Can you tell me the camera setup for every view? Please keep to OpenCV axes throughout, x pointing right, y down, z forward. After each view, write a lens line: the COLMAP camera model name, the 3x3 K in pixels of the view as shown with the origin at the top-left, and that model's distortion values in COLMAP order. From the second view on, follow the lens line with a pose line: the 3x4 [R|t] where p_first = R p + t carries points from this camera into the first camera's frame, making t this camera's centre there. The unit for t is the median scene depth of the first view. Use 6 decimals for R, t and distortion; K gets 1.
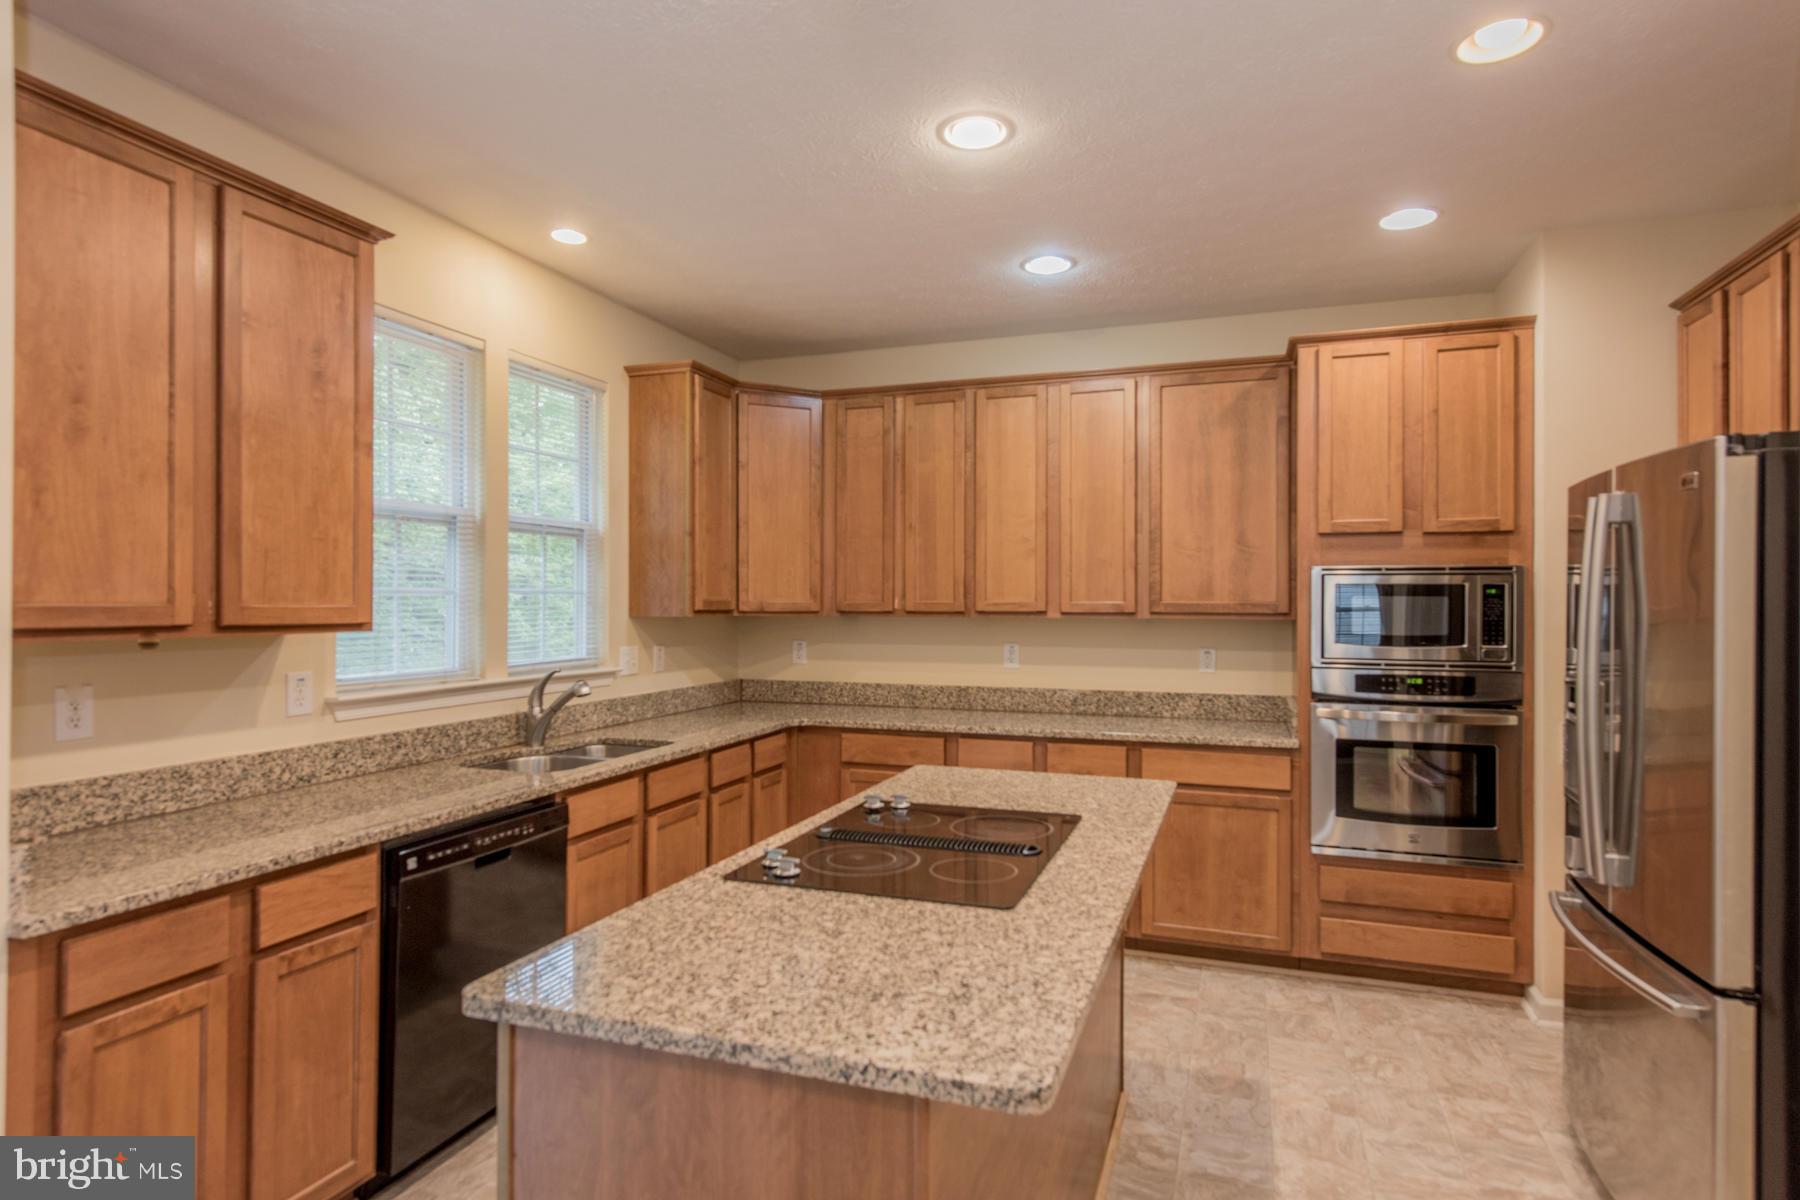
lens RADIAL K [[970.2, 0, 904.3], [0, 970.2, 600.6], [0, 0, 1]] dist [0.027568, -0.014398]
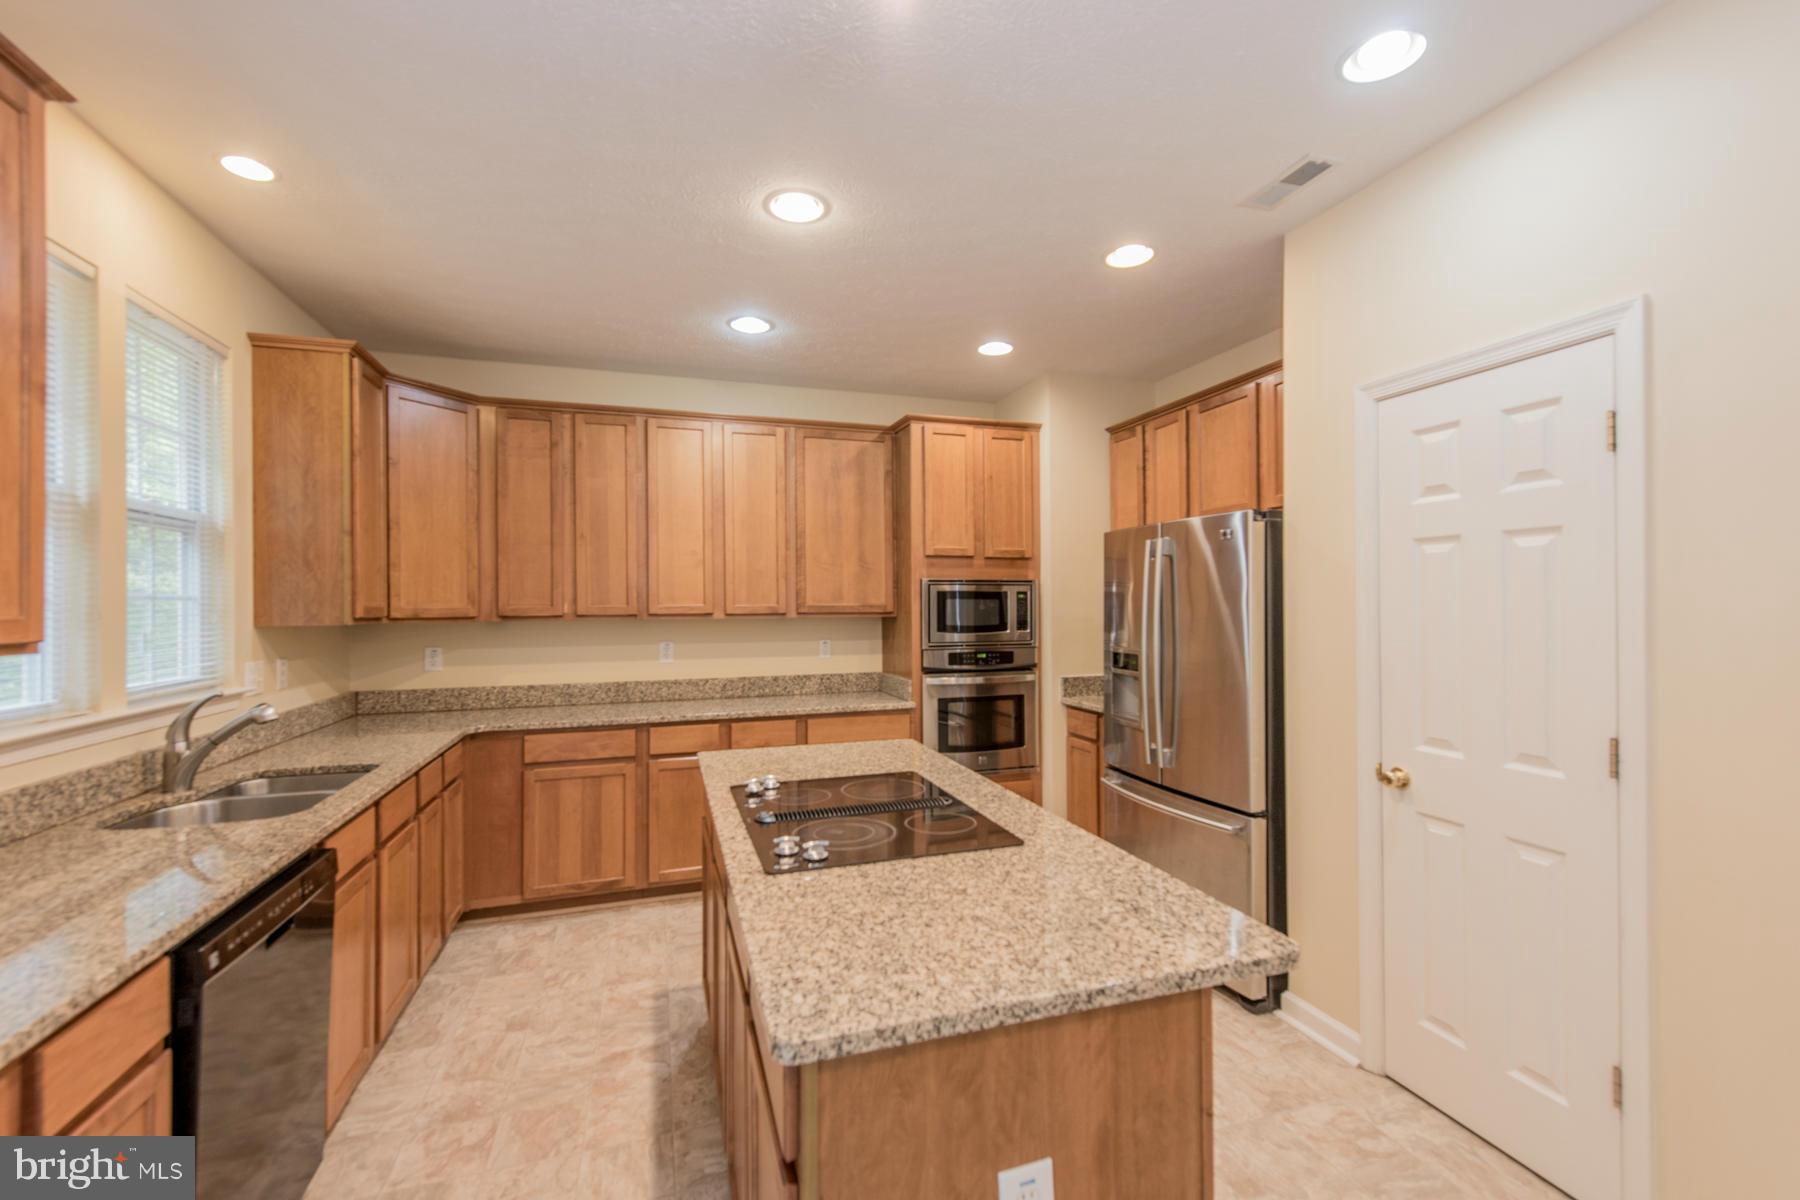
lens RADIAL K [[767.2, 0, 904.4], [0, 767.2, 602.5], [0, 0, 1]] dist [0.018384, -0.007830]
pose [[0.793944, -0.005808, 0.607963, -0.294418], [0.007387, 0.999973, -0.000094, -0.000419], [-0.607946, 0.004566, 0.793965, 0.137568]]
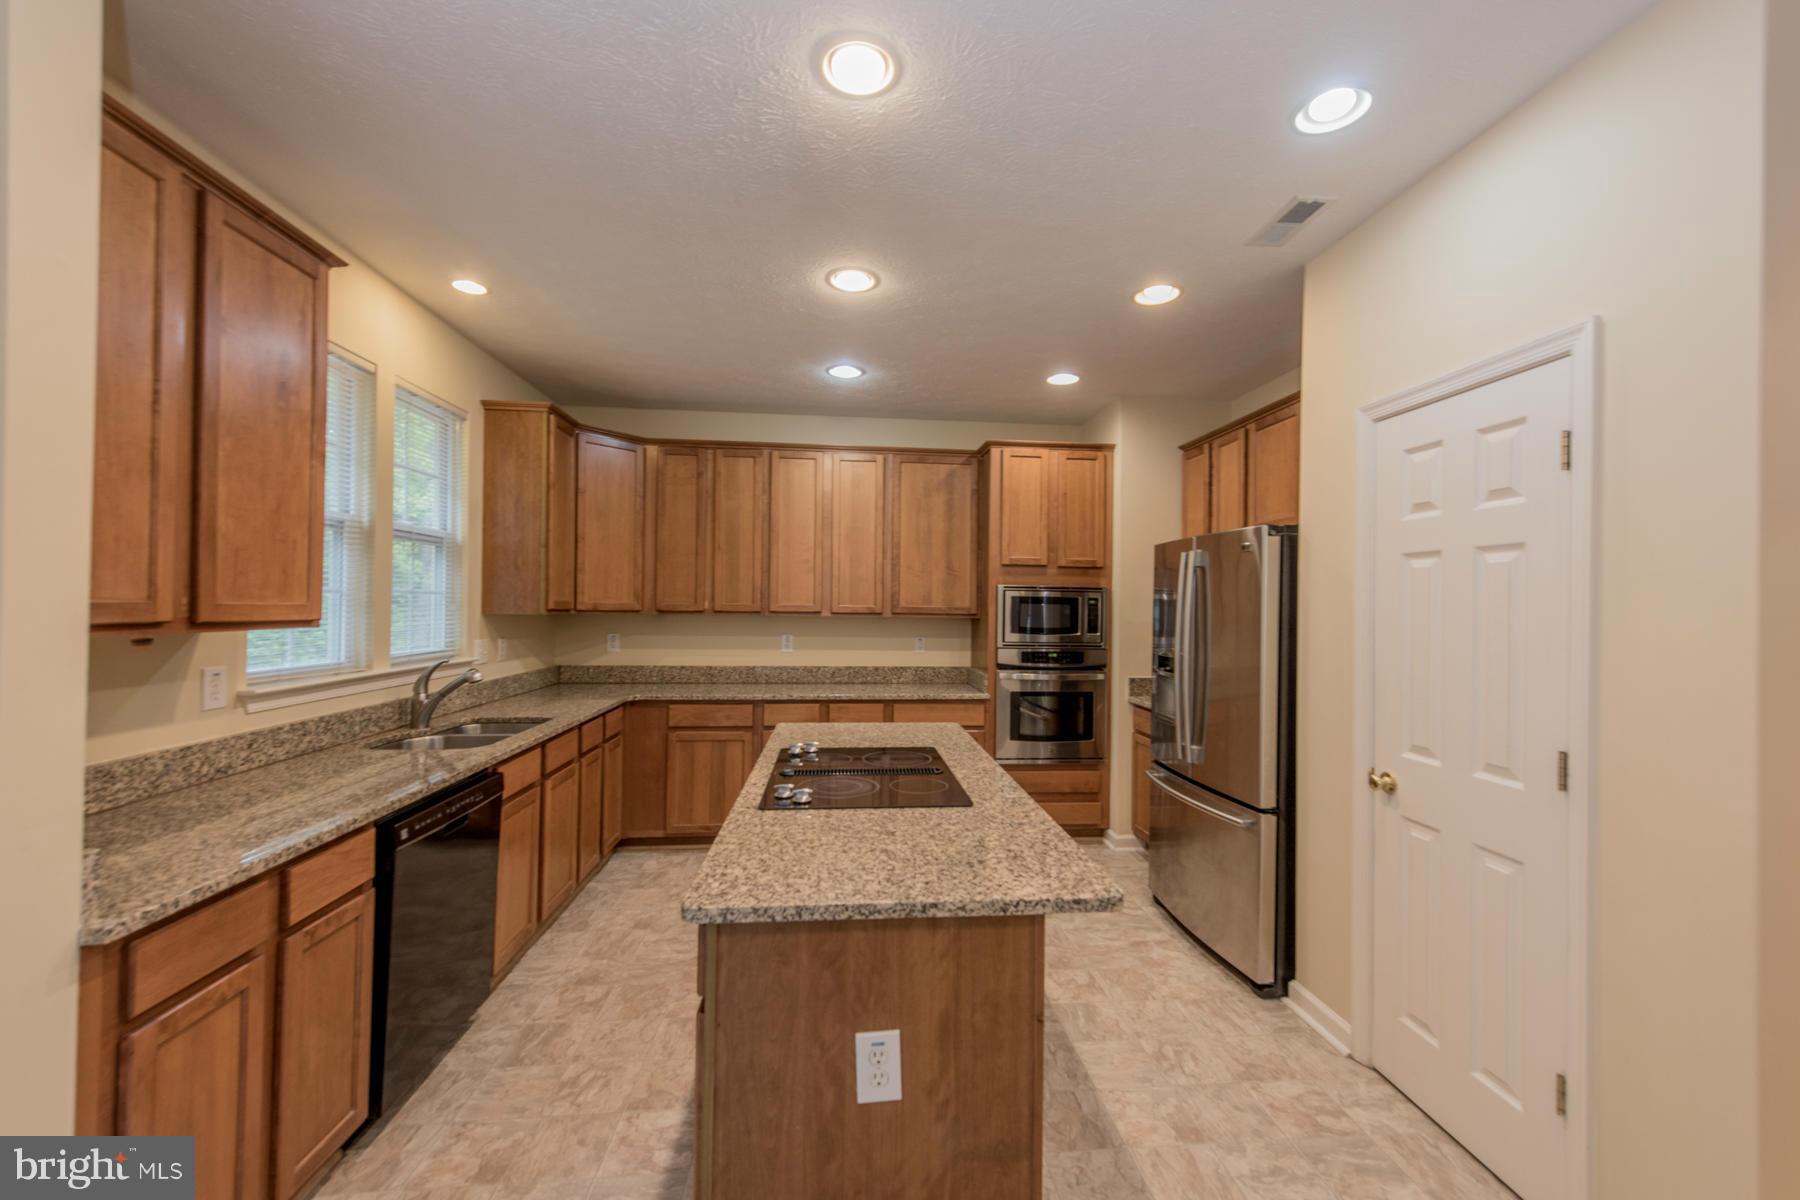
lens RADIAL K [[707.7, 0, 904.2], [0, 707.7, 602.7], [0, 0, 1]] dist [0.020226, -0.006442]
pose [[0.907937, 0.011986, 0.418936, -0.219033], [-0.011916, 0.999925, -0.002782, -0.000878], [-0.418938, -0.002466, 0.908012, 0.009845]]
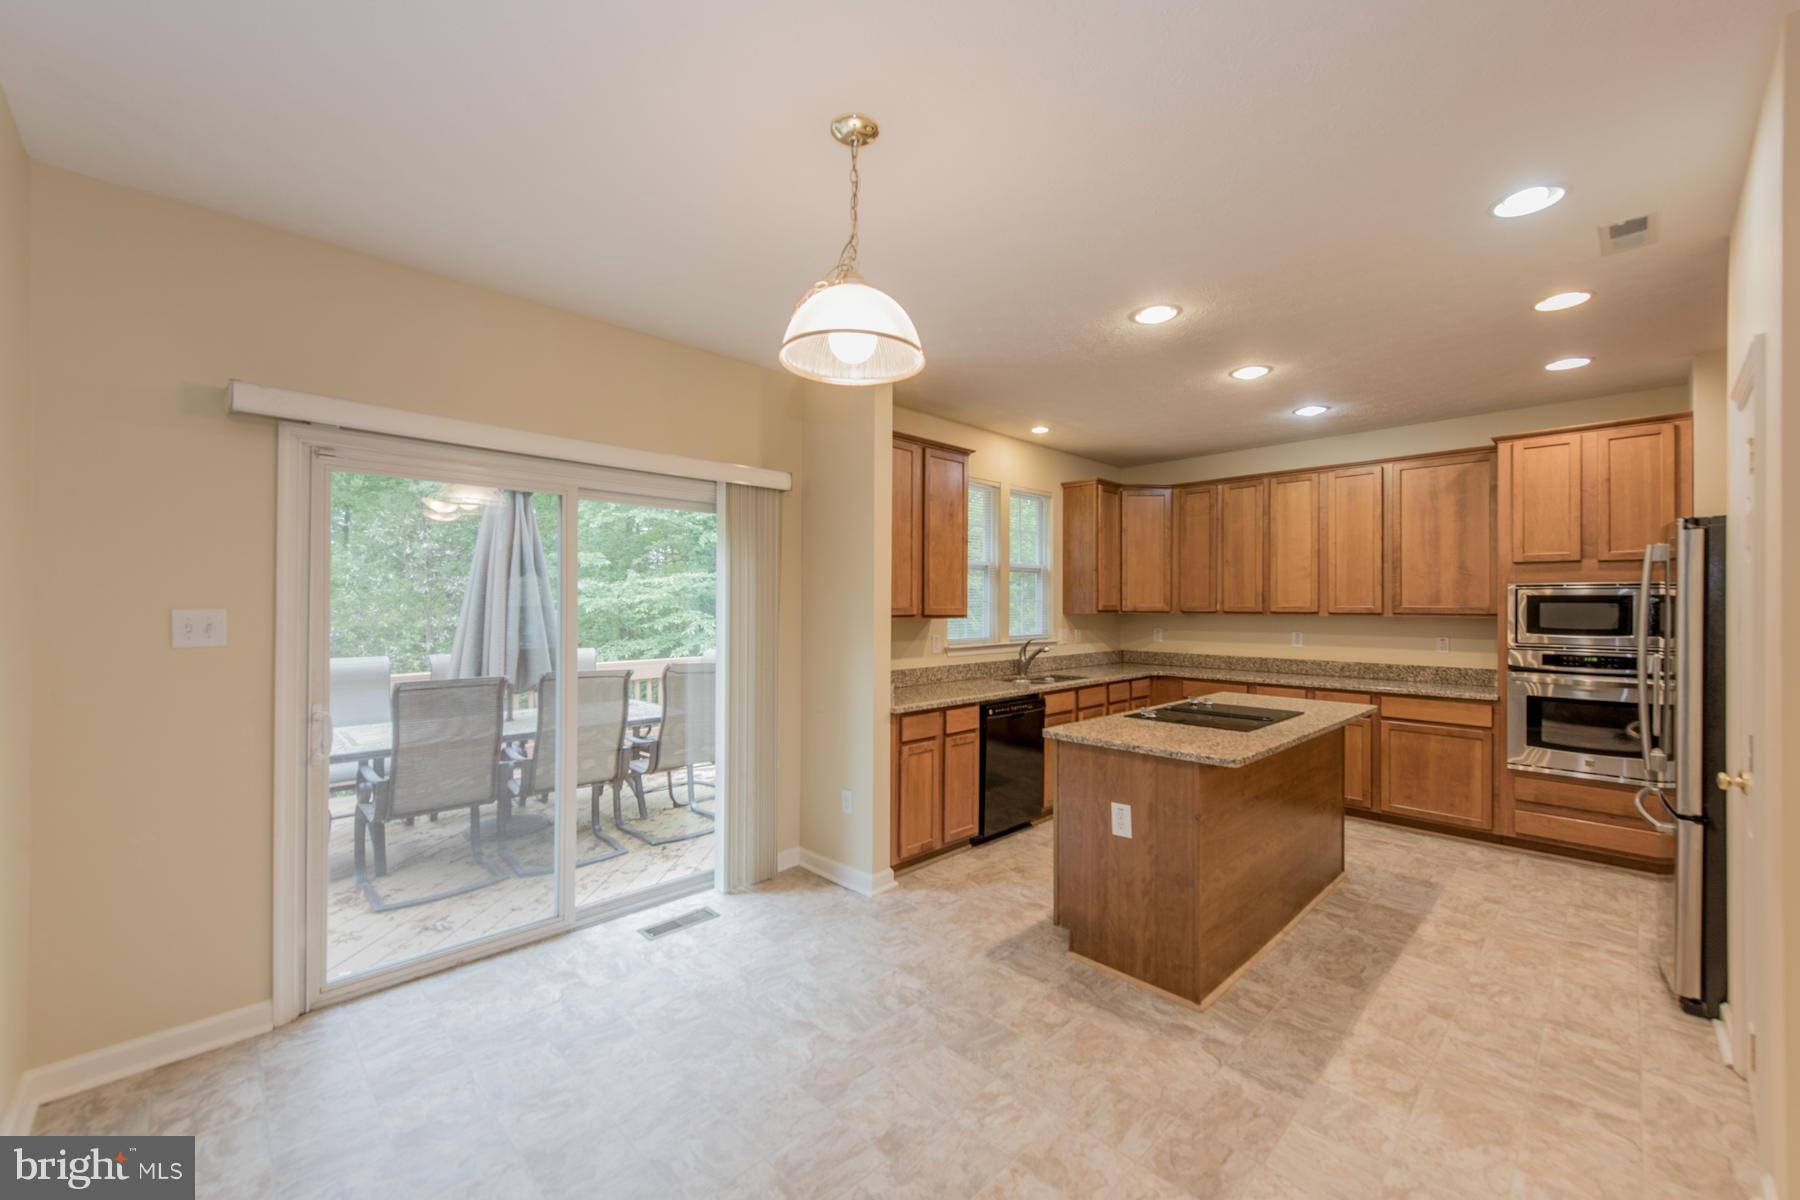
lens RADIAL K [[707.7, 0, 904.2], [0, 707.7, 602.7], [0, 0, 1]] dist [0.020226, -0.006442]
pose [[0.899024, -0.000649, -0.437899, 0.055274], [-0.000262, 0.999998, -0.002020, -0.002493], [0.437900, 0.001931, 0.899022, -0.467808]]
